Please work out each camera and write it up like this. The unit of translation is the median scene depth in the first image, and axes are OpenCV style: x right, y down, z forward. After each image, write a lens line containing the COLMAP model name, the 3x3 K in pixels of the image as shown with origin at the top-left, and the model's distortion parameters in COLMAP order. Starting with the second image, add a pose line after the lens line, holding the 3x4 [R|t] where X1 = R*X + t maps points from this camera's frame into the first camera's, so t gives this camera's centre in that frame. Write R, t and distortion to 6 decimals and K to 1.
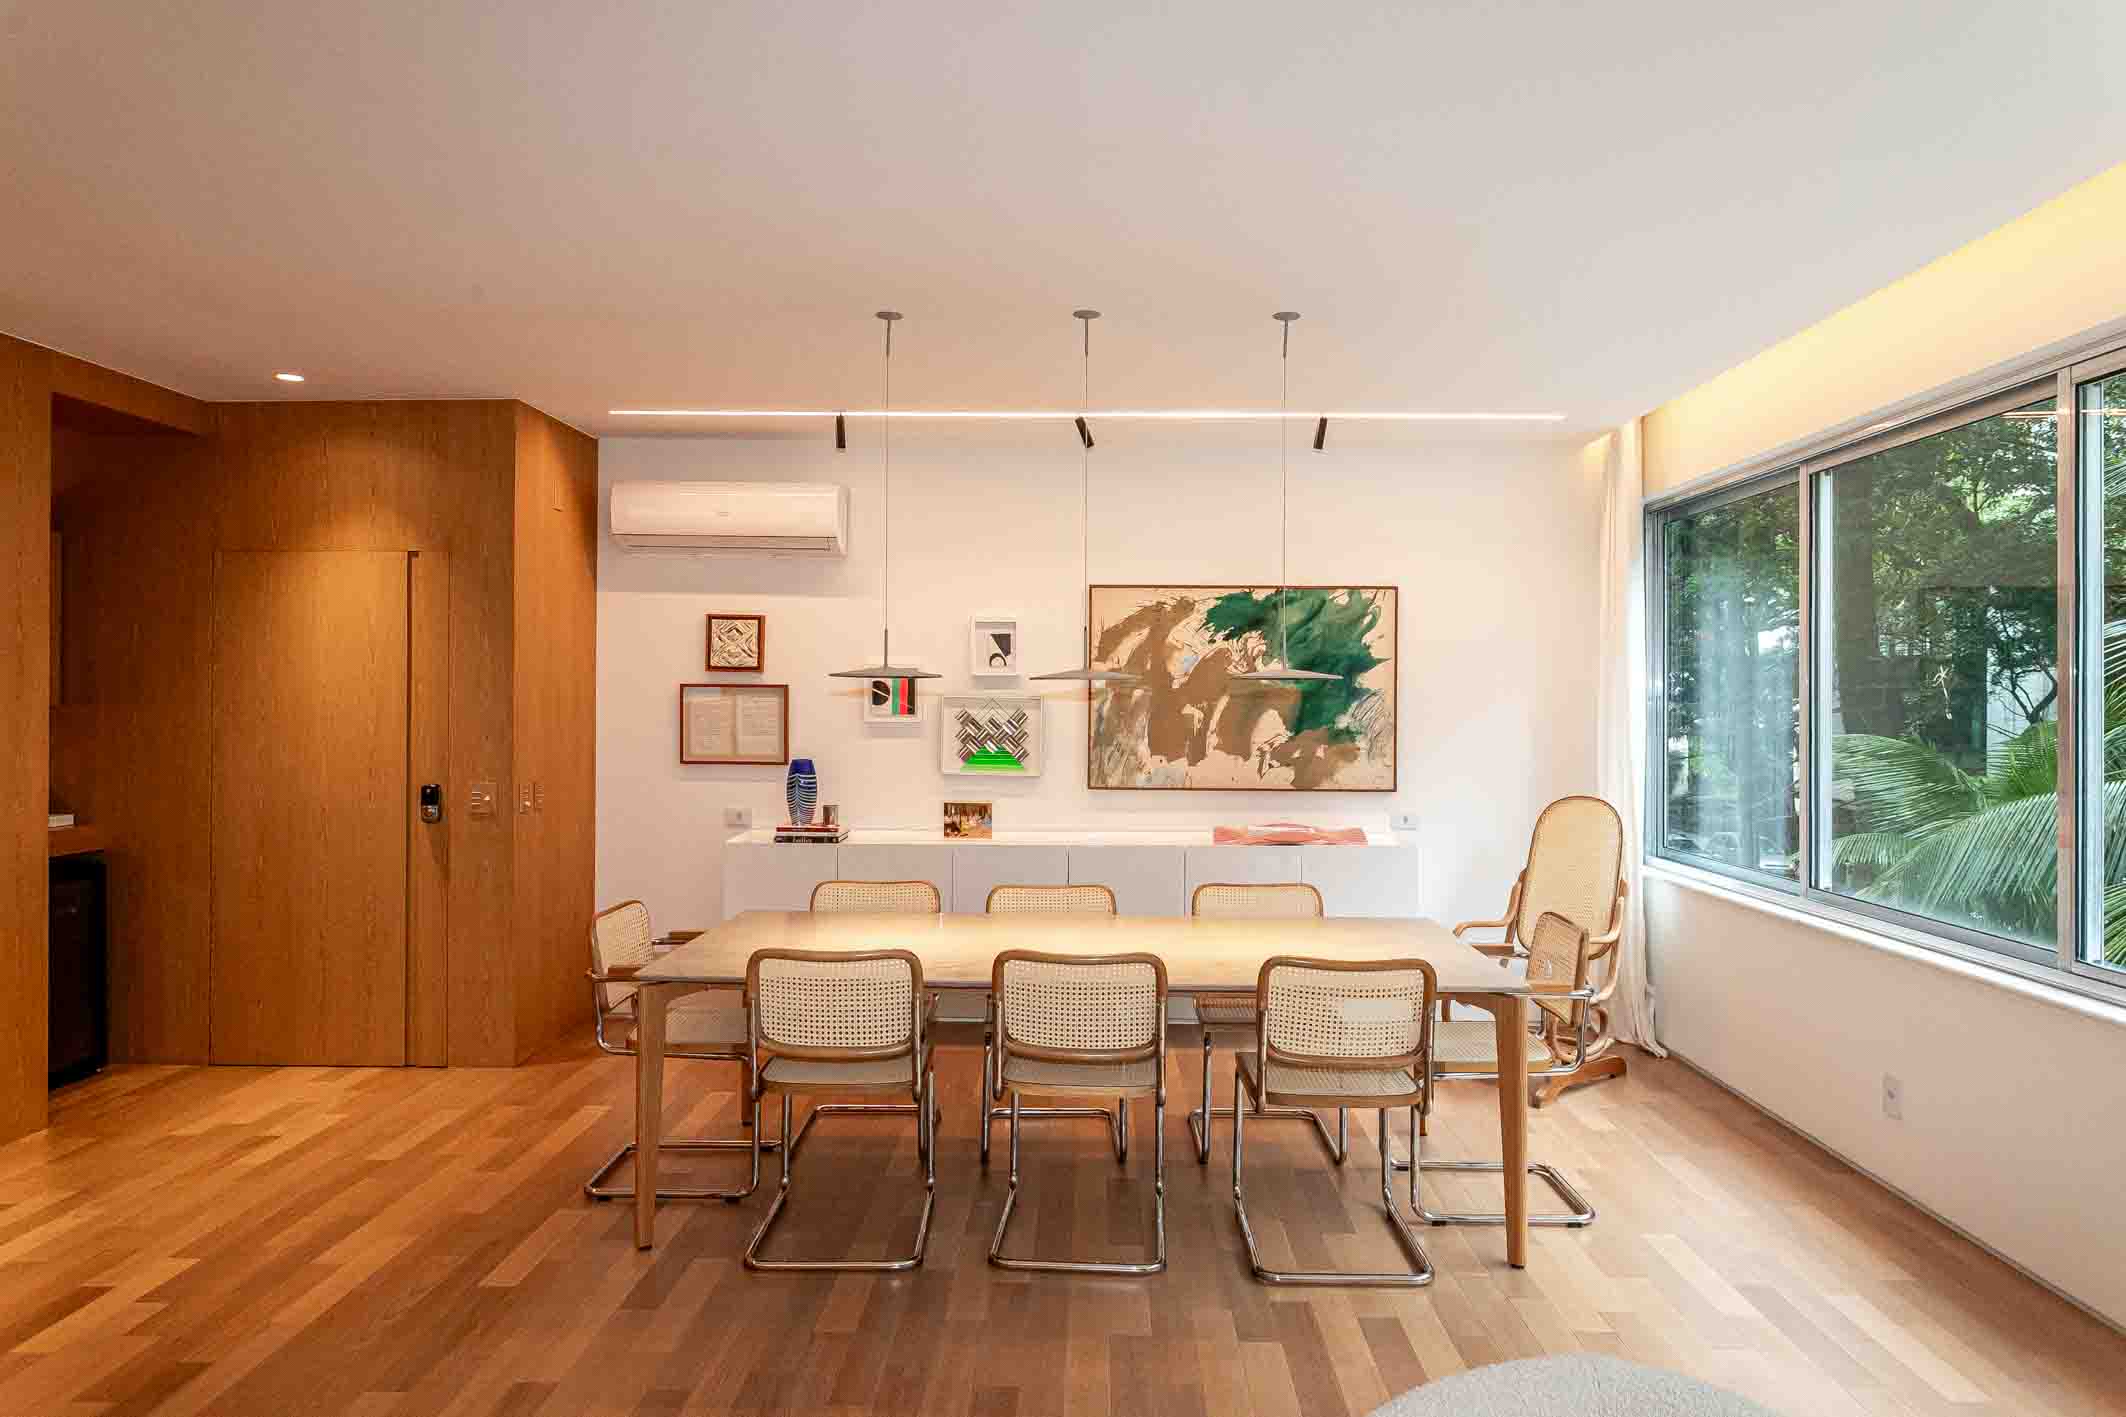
lens RADIAL K [[1304.3, 0, 1063.0], [0, 1304.3, 708.5], [0, 0, 1]] dist [-0.008035, -0.001416]
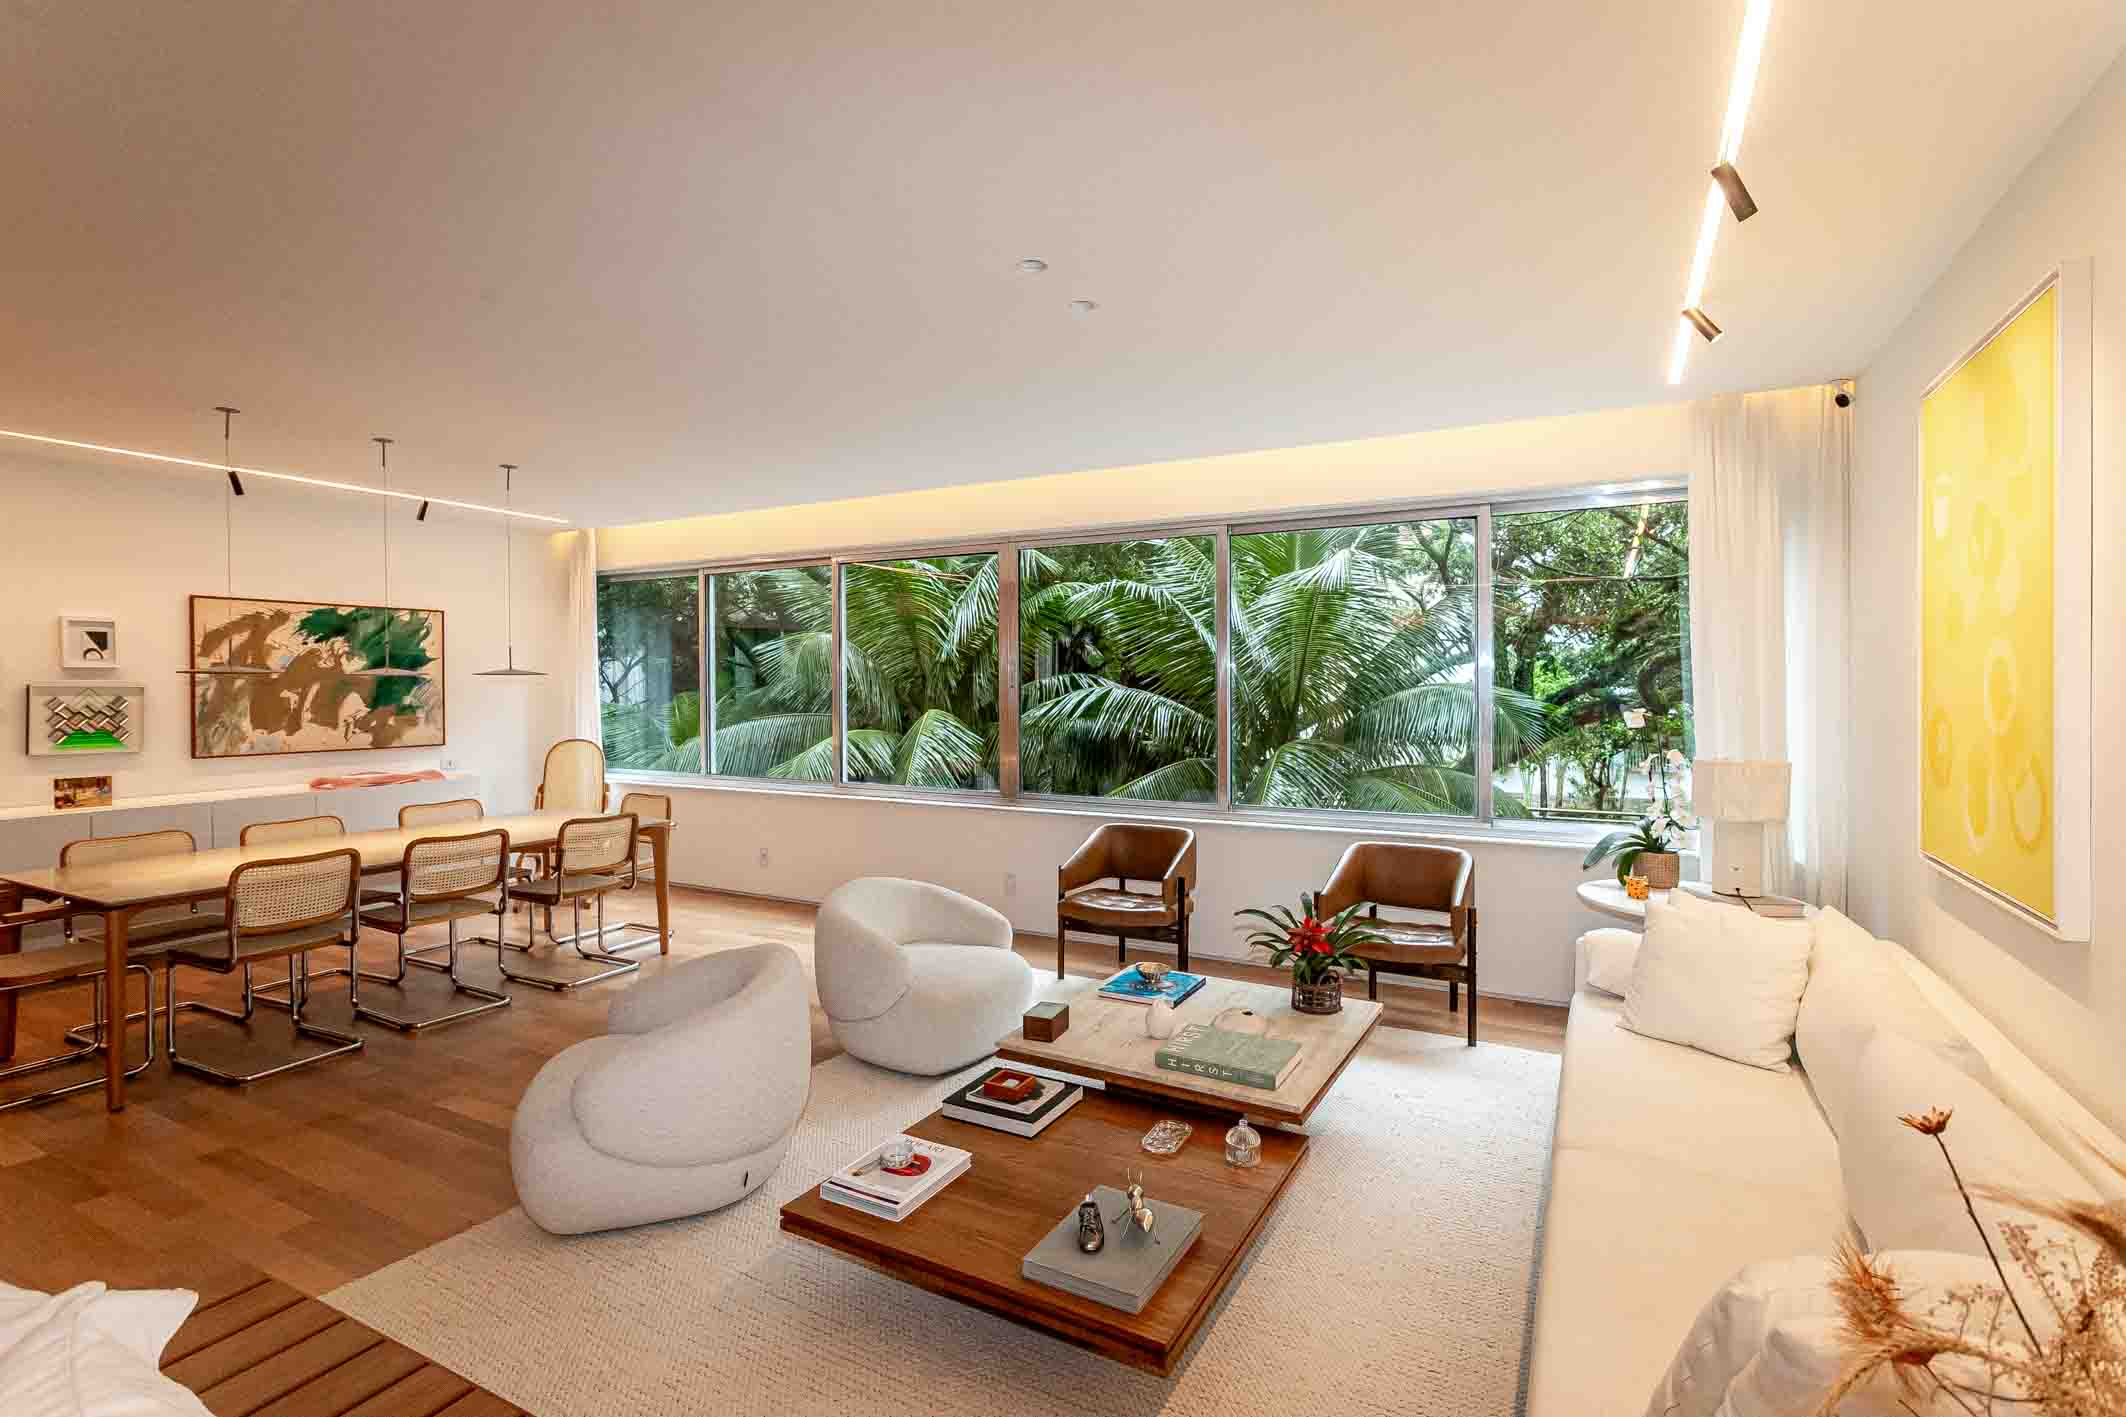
lens RADIAL K [[1049.8, 0, 1063.0], [0, 1049.8, 708.5], [0, 0, 1]] dist [0.000409, -0.000179]
pose [[0.453578, -0.029883, 0.890716, -0.504717], [0.011460, 0.999551, 0.027699, -0.004794], [-0.891143, -0.002357, 0.453716, -0.200934]]
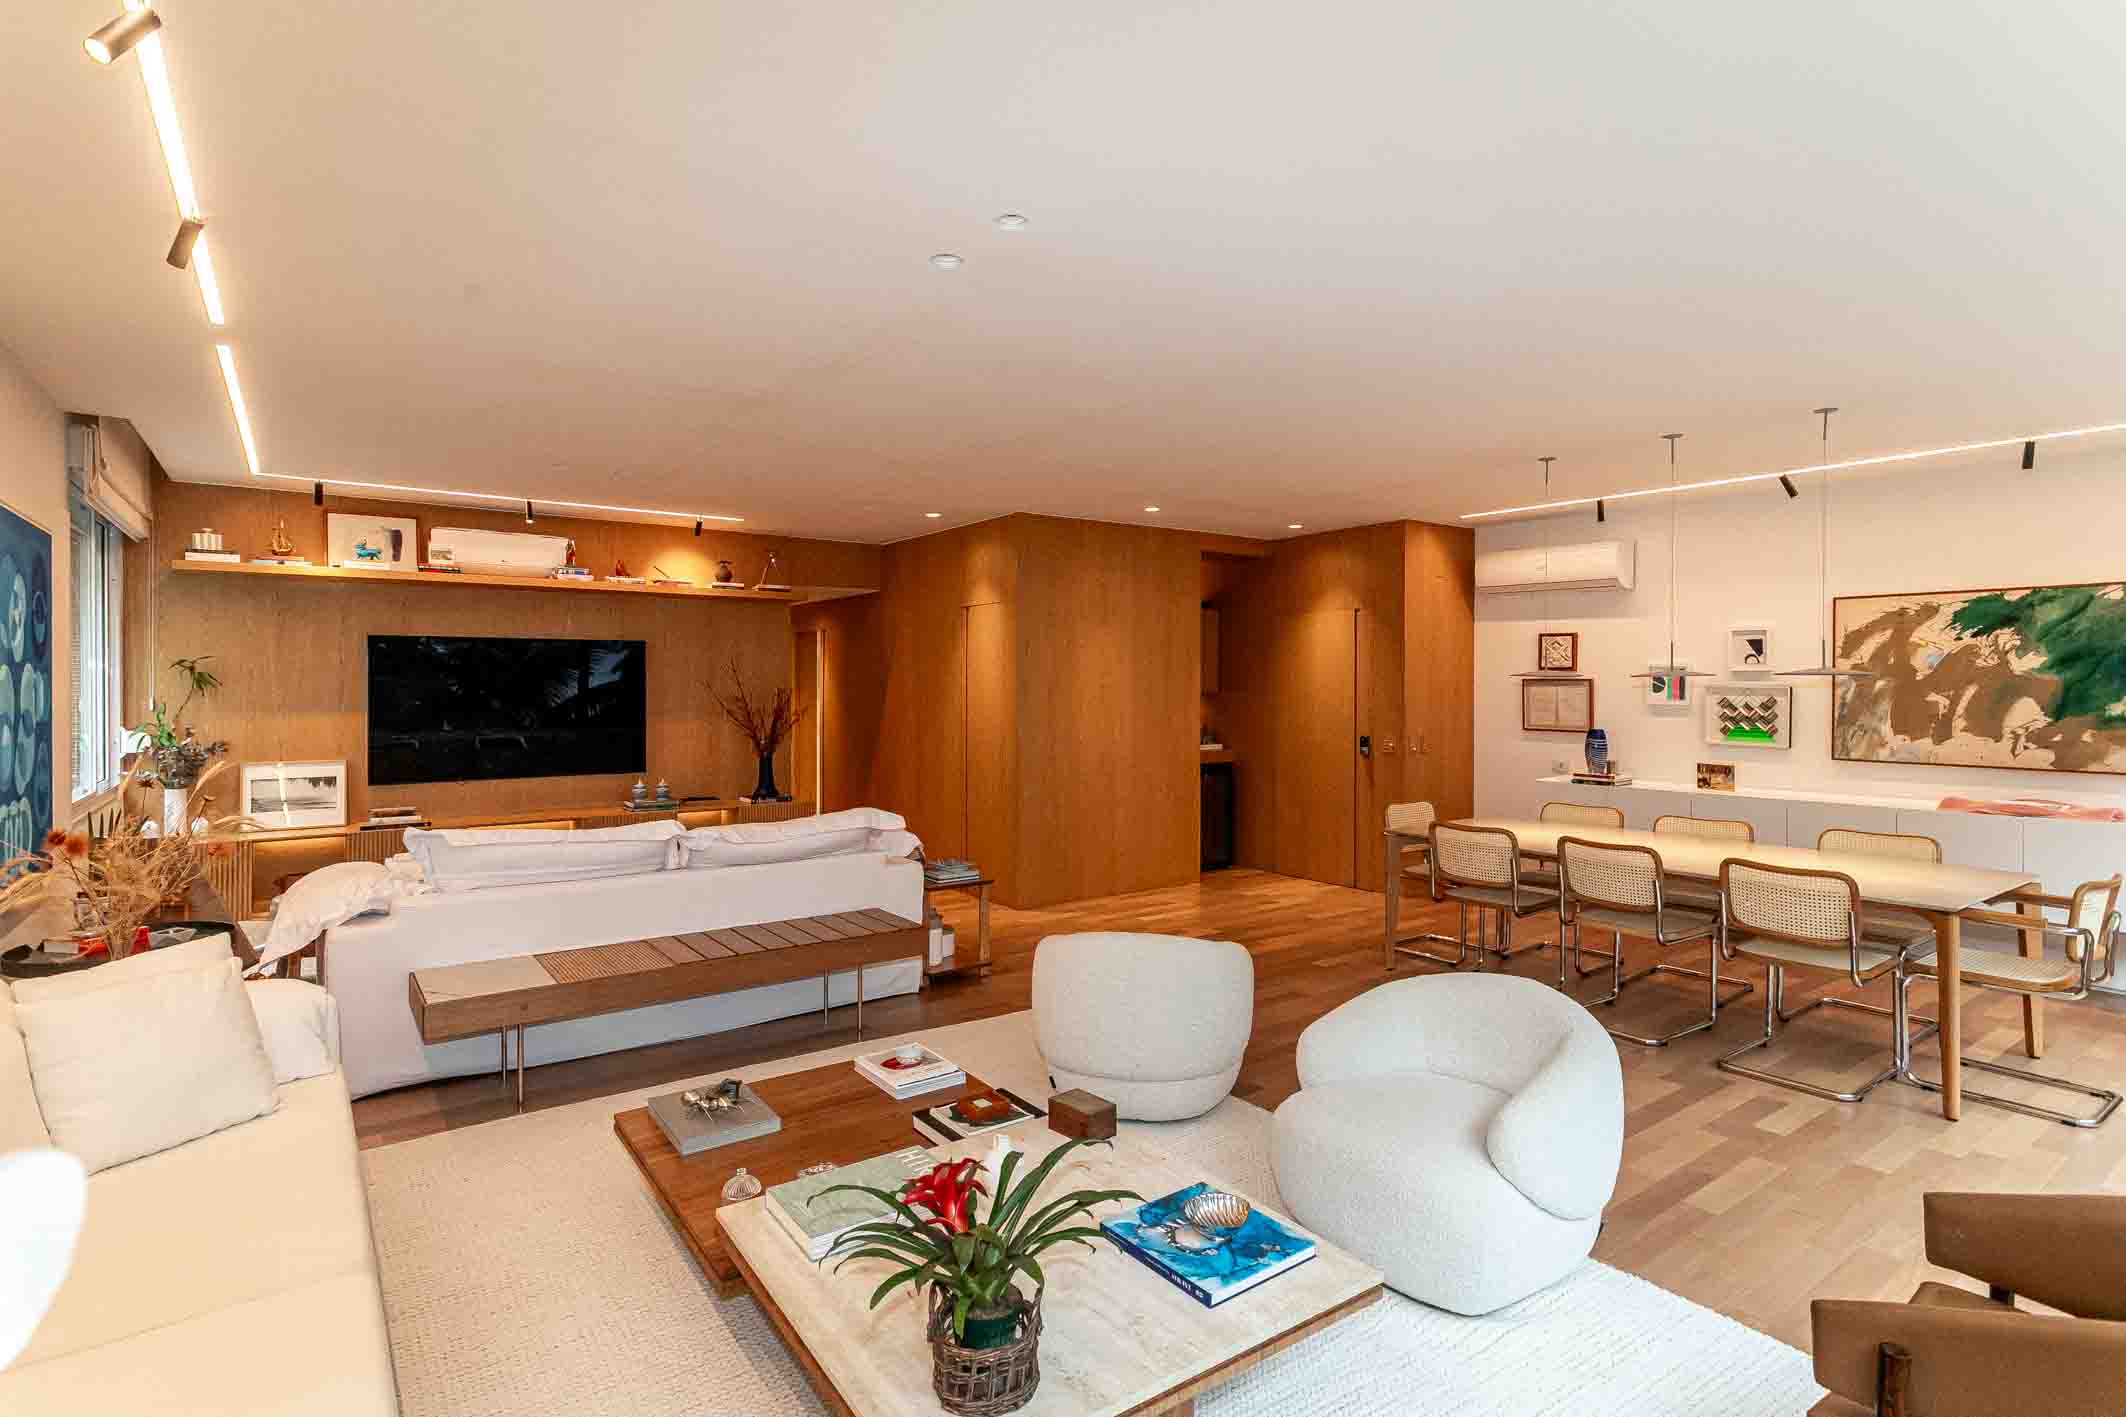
lens RADIAL K [[1017.7, 0, 1027.9], [0, 1017.7, 699.2], [0, 0, 1]] dist [0.002808, -0.000195]
pose [[0.588775, 0.007317, -0.808264, 0.362187], [-0.004134, 0.999973, 0.006041, 0.000584], [0.808286, -0.000215, 0.588790, -0.209245]]
